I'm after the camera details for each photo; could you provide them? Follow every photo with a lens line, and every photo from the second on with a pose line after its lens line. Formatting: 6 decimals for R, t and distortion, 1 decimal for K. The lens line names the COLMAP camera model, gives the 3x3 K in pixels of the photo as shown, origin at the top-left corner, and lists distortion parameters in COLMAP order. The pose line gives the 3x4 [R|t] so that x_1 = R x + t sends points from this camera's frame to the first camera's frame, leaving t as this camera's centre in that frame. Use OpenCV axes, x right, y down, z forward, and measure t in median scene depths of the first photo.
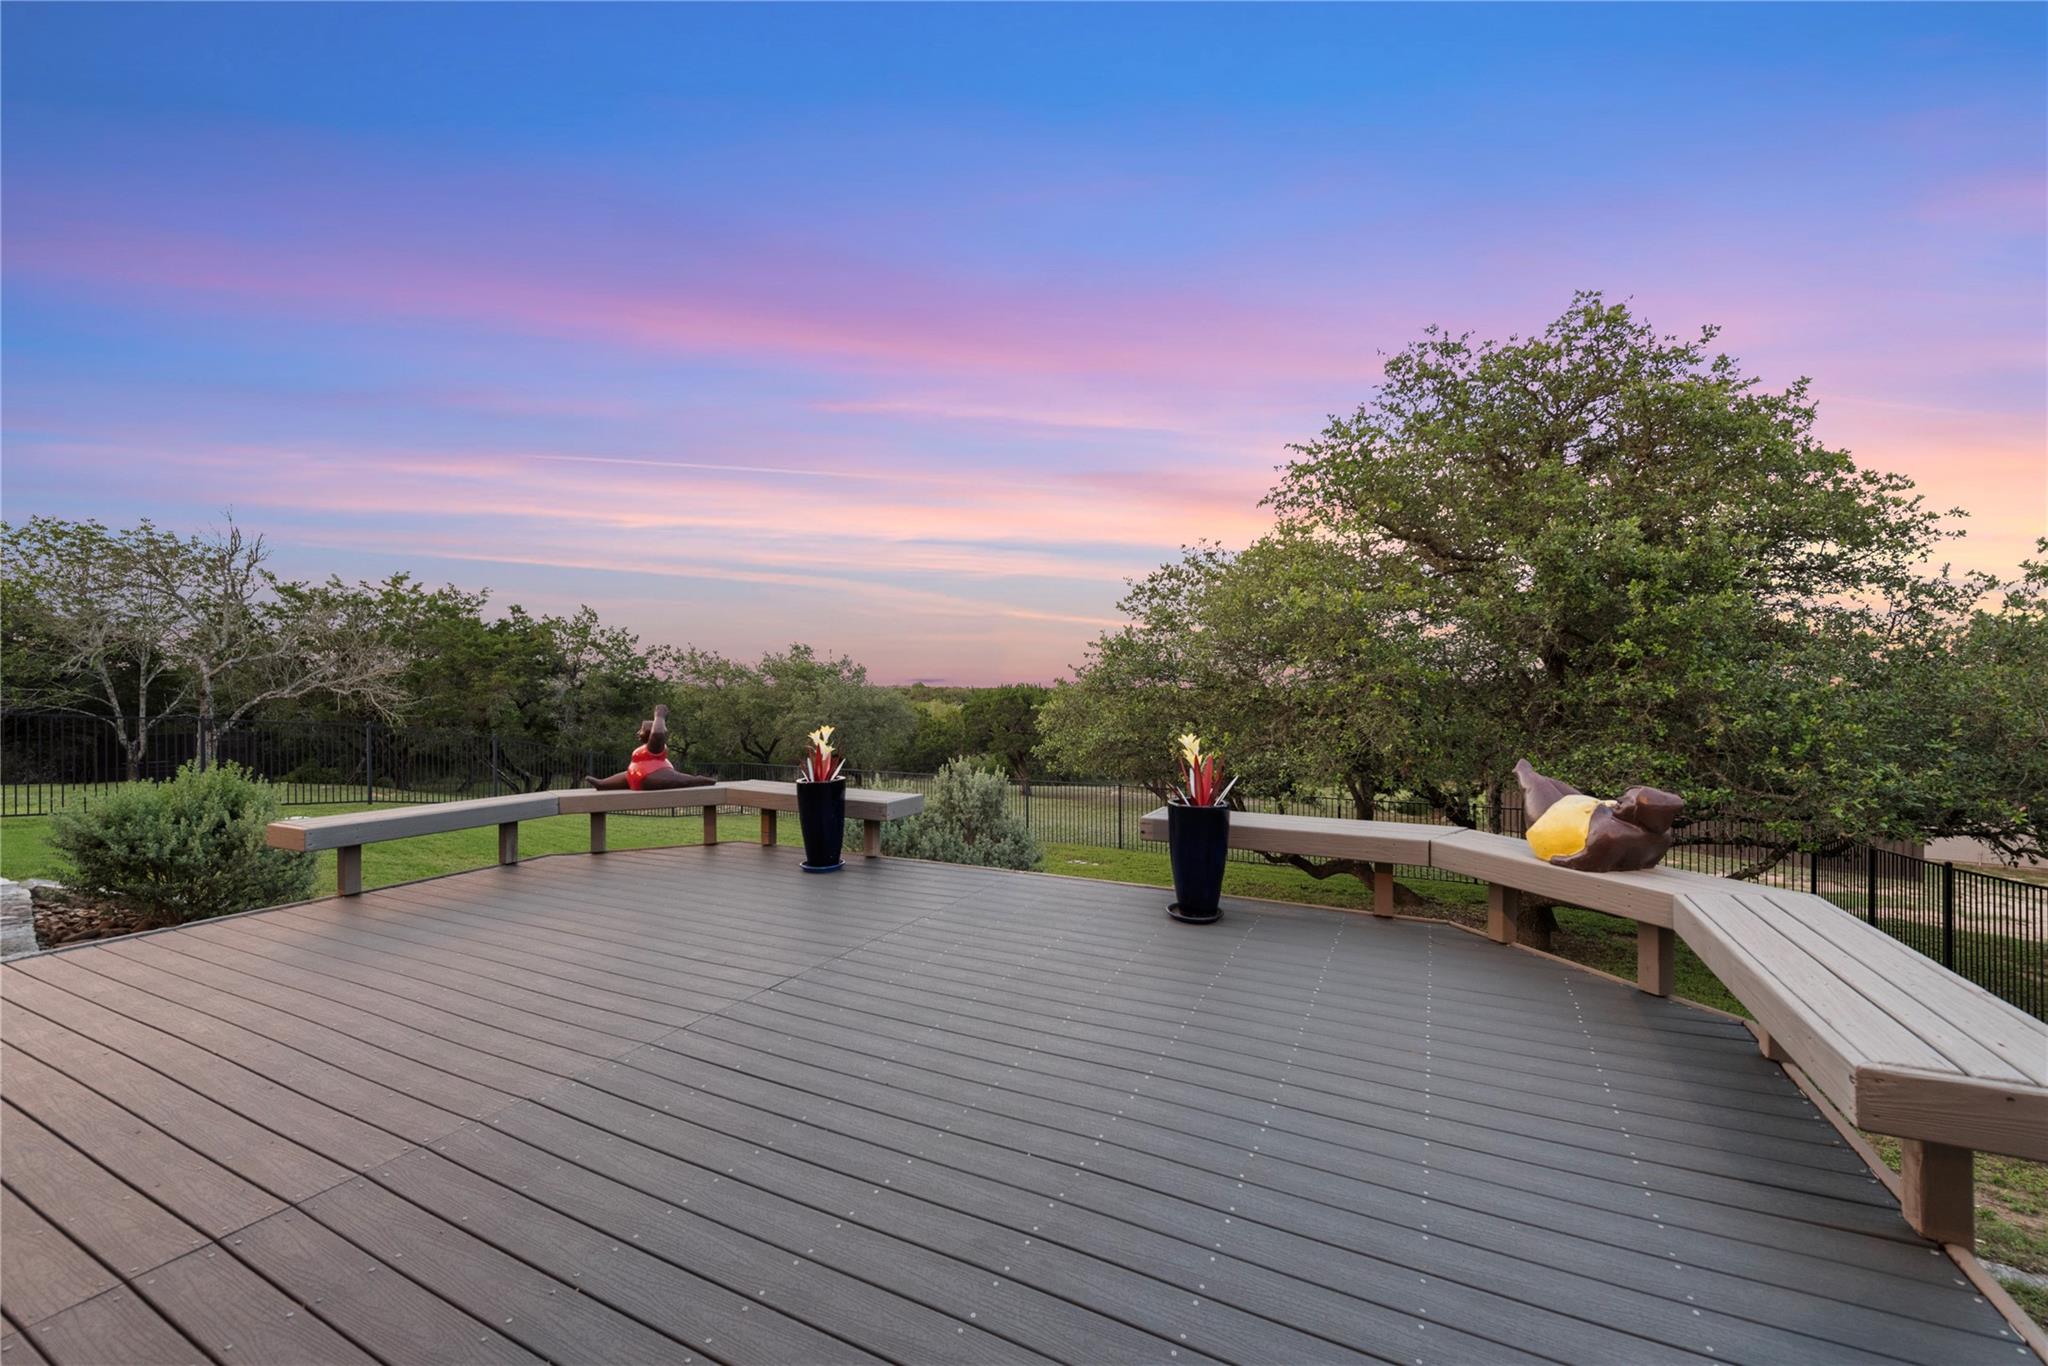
lens RADIAL K [[830.9, 0, 1024.0], [0, 830.9, 683.0], [0, 0, 1]] dist [-0.000129, -0.000013]
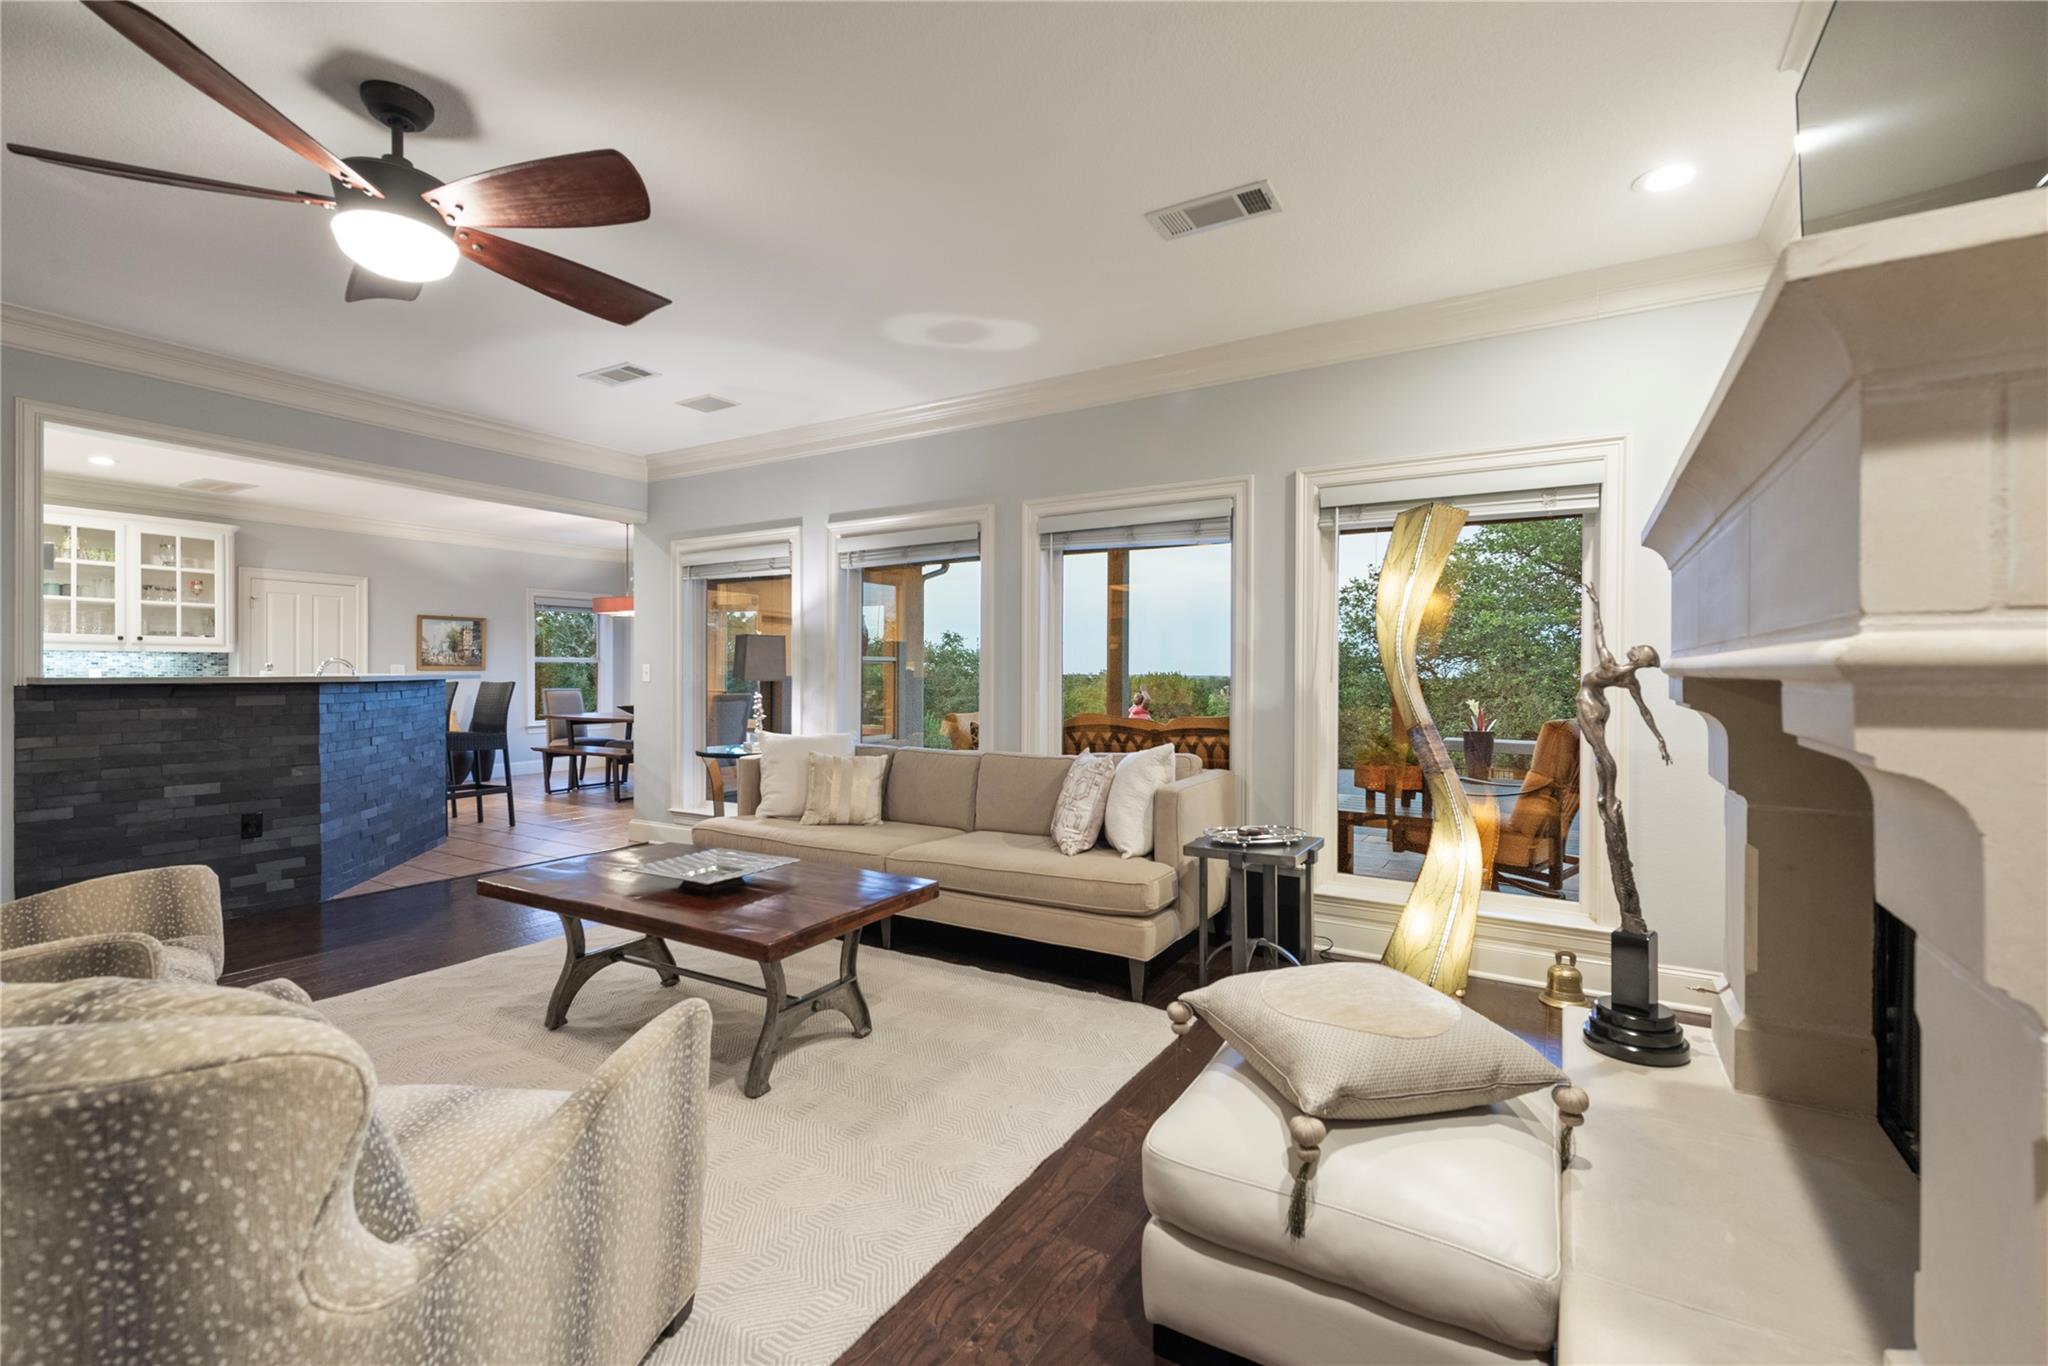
lens RADIAL K [[899.9, 0, 1024.0], [0, 899.9, 683.0], [0, 0, 1]] dist [0.000699, 0.000069]
pose [[0.997584, 0.007805, -0.069026, -0.452180], [-0.006659, 0.999836, 0.016815, -0.006751], [0.069146, -0.016315, 0.997473, -0.785411]]
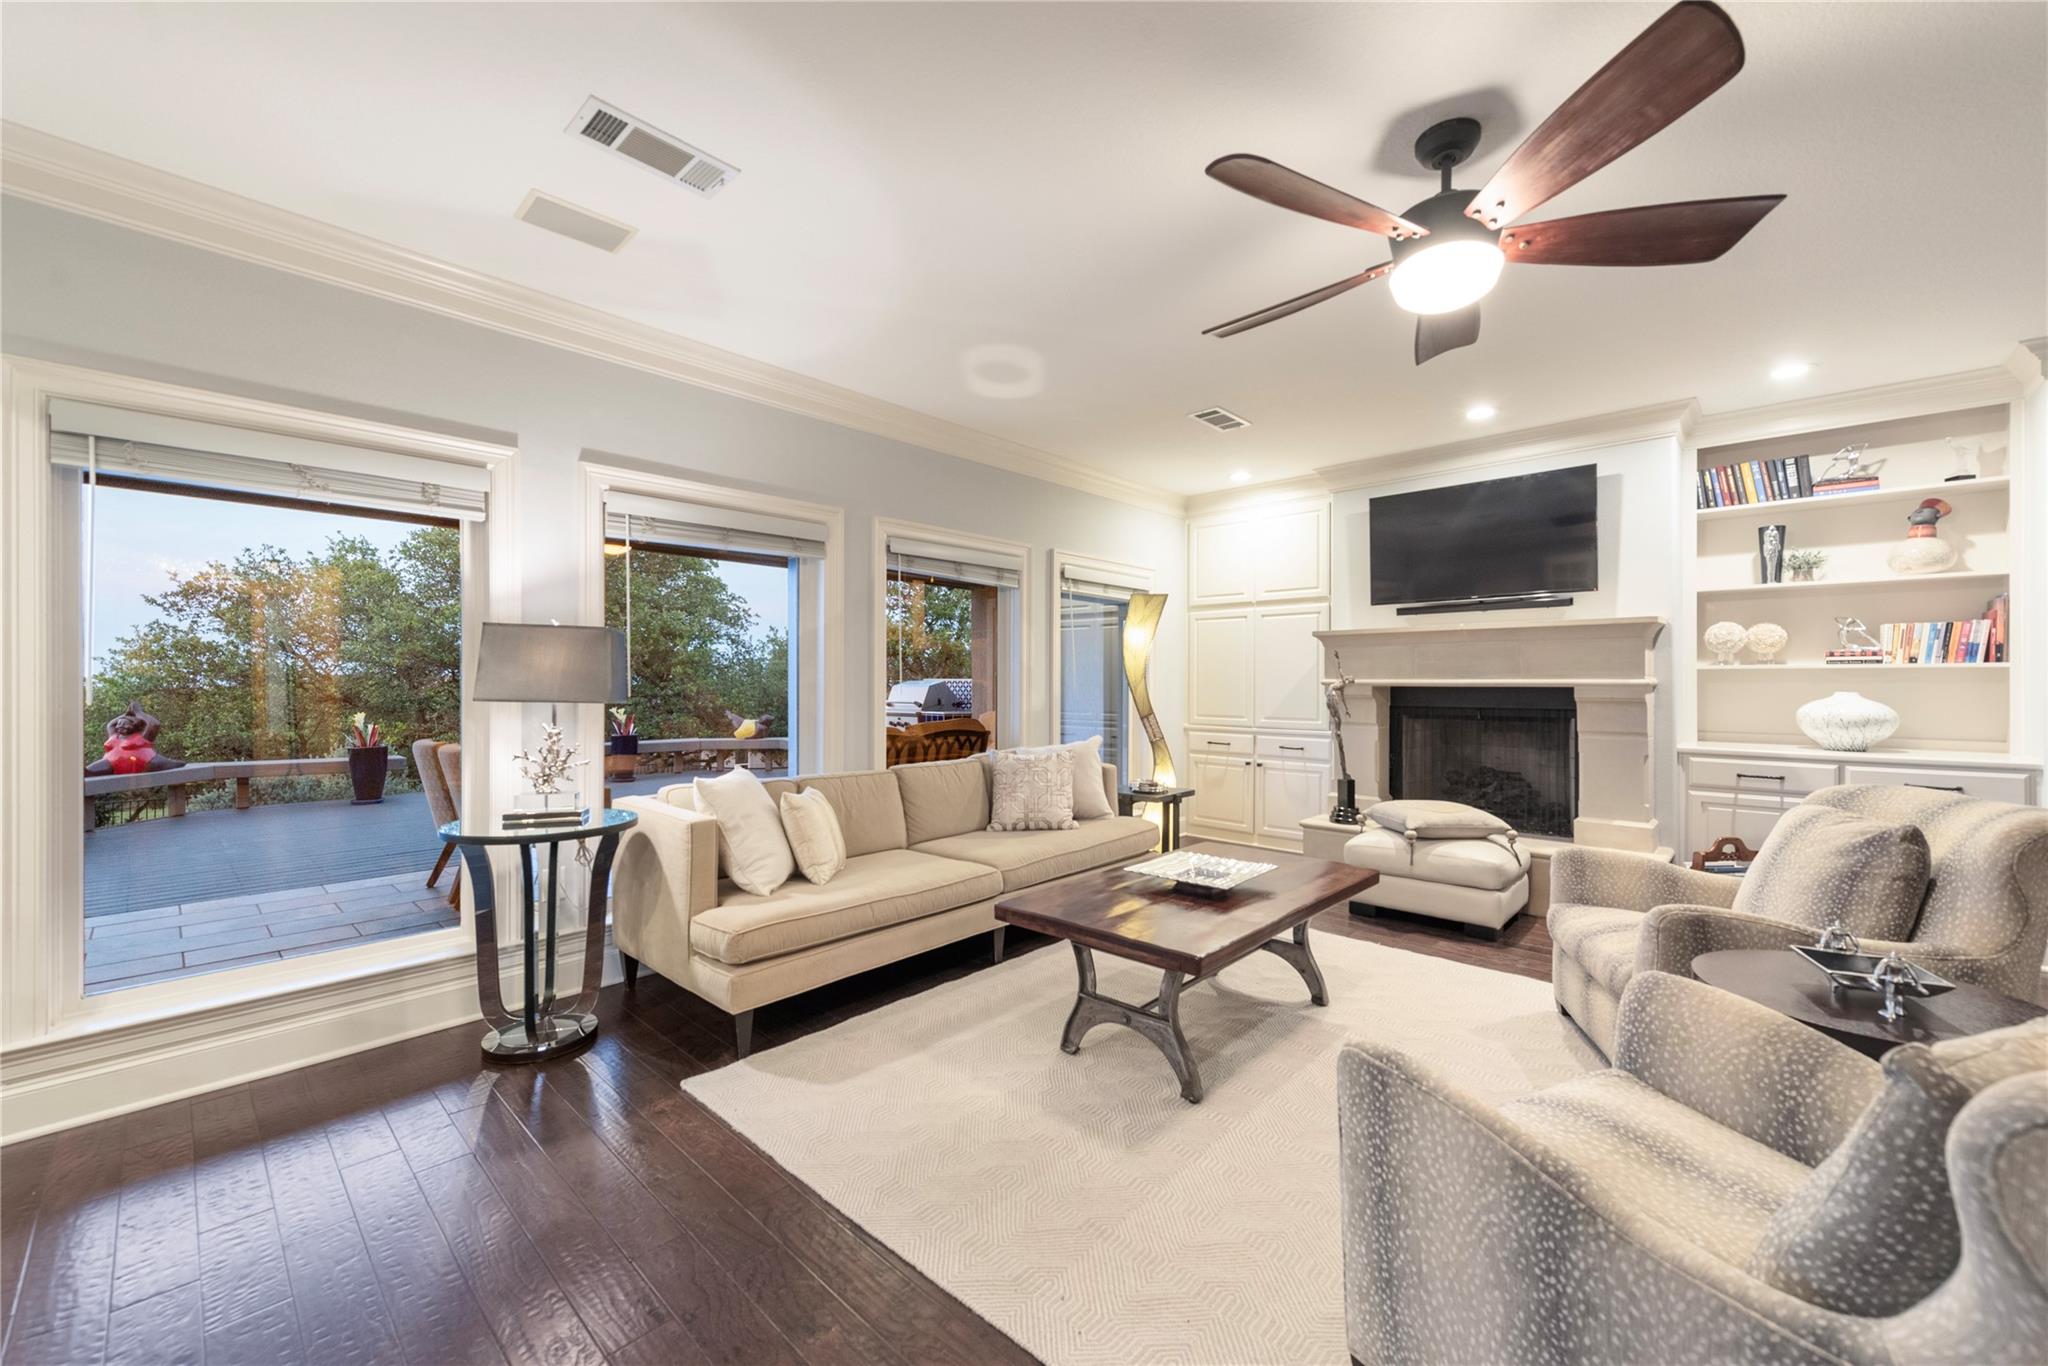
lens RADIAL K [[830.9, 0, 1024.0], [0, 830.9, 683.0], [0, 0, 1]] dist [-0.000129, -0.000013]
pose [[0.291661, 0.010024, 0.956469, -0.956840], [-0.016119, 0.999855, -0.005564, -0.006710], [-0.956386, -0.013795, 0.291780, -0.457462]]
